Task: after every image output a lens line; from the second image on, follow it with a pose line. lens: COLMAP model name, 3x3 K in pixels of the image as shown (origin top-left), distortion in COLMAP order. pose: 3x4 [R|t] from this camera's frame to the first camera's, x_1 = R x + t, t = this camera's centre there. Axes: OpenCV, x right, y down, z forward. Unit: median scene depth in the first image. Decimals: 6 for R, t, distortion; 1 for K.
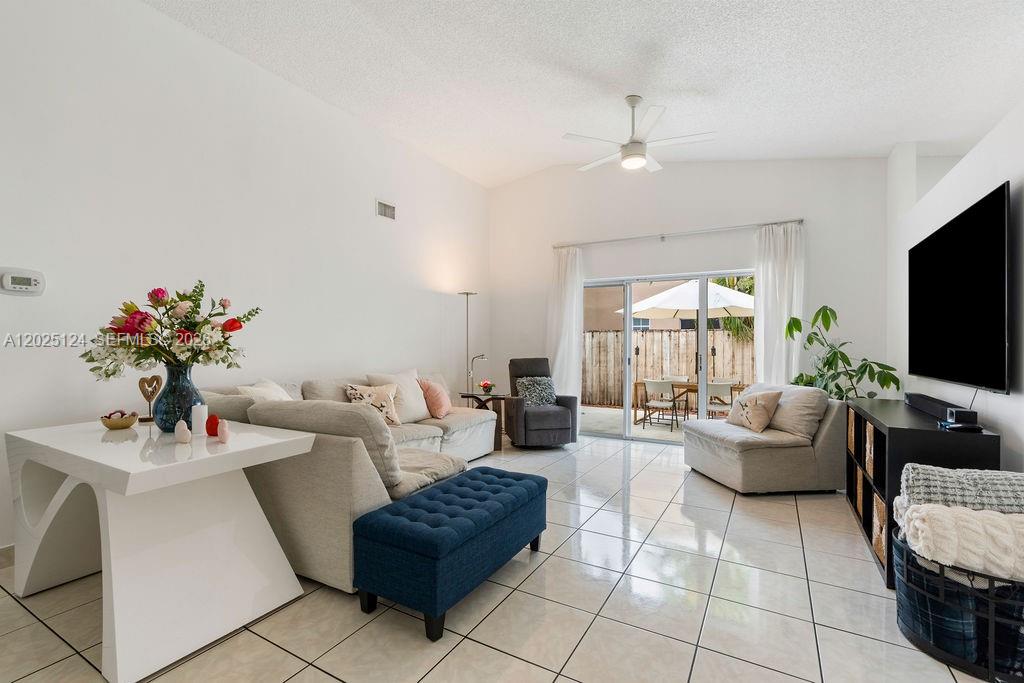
lens RADIAL K [[457.9, 0, 512.1], [0, 457.9, 345.3], [0, 0, 1]] dist [-0.007463, 0.000748]
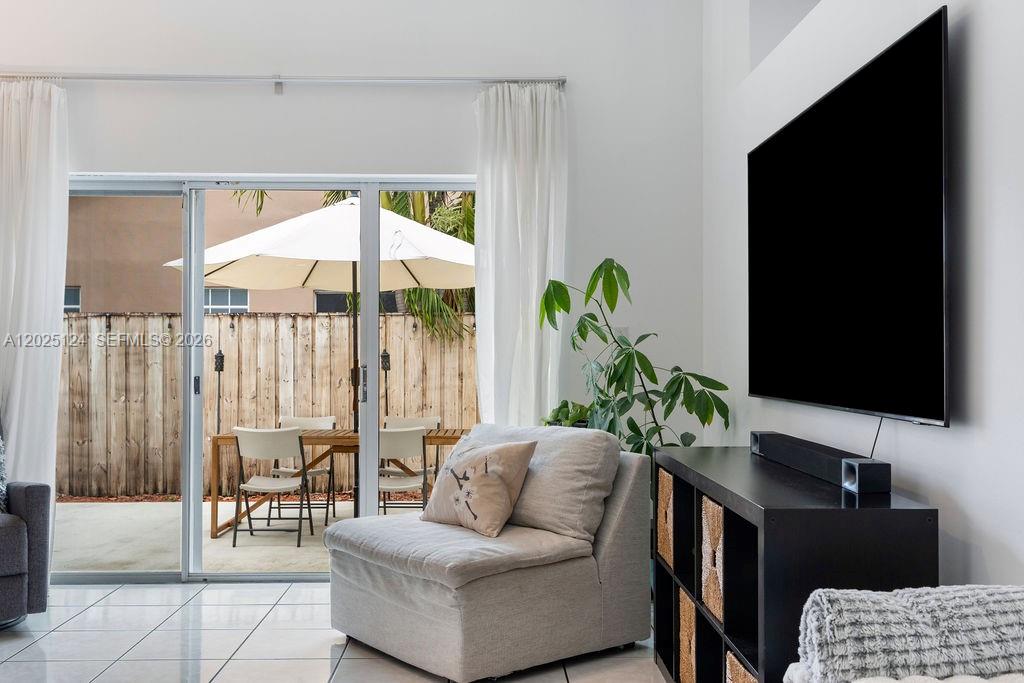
lens RADIAL K [[1010.8, 0, 512.0], [0, 1010.8, 341.5], [0, 0, 1]] dist [0.028672, -0.011470]
pose [[0.854614, 0.000659, 0.519263, 0.045578], [0.005290, 0.999936, -0.009975, 0.011283], [-0.519236, 0.011272, 0.854557, 0.145907]]
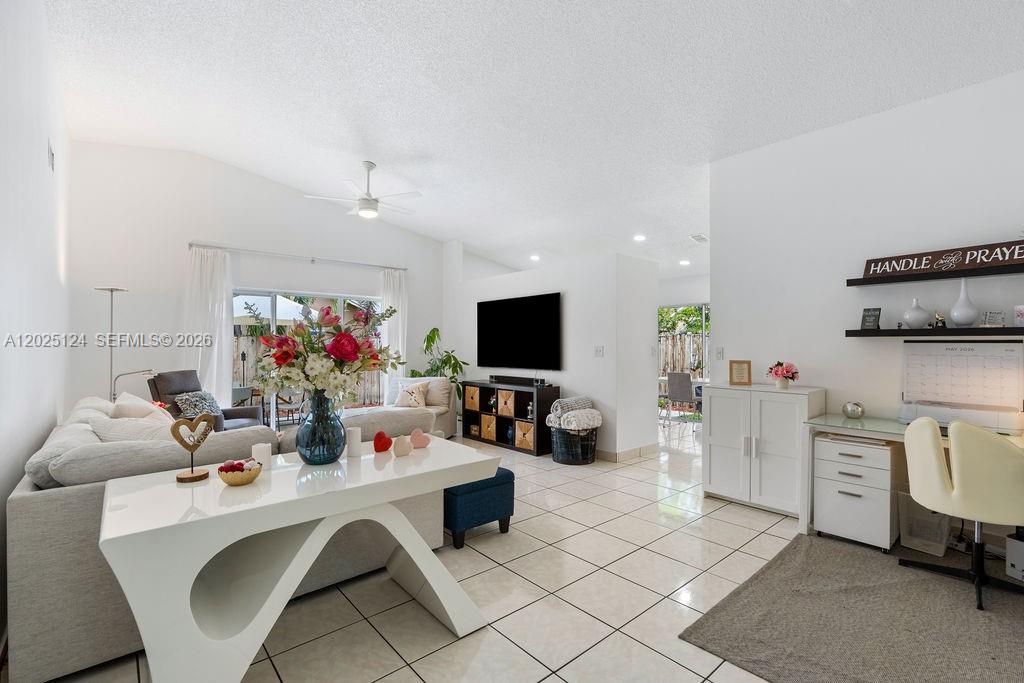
lens RADIAL K [[464.8, 0, 510.4], [0, 464.8, 345.0], [0, 0, 1]] dist [-0.004232, 0.000228]
pose [[0.334931, -0.004613, 0.942231, -0.843593], [0.005735, 0.999979, 0.002857, -0.028721], [-0.942225, 0.004447, 0.334950, 0.183795]]
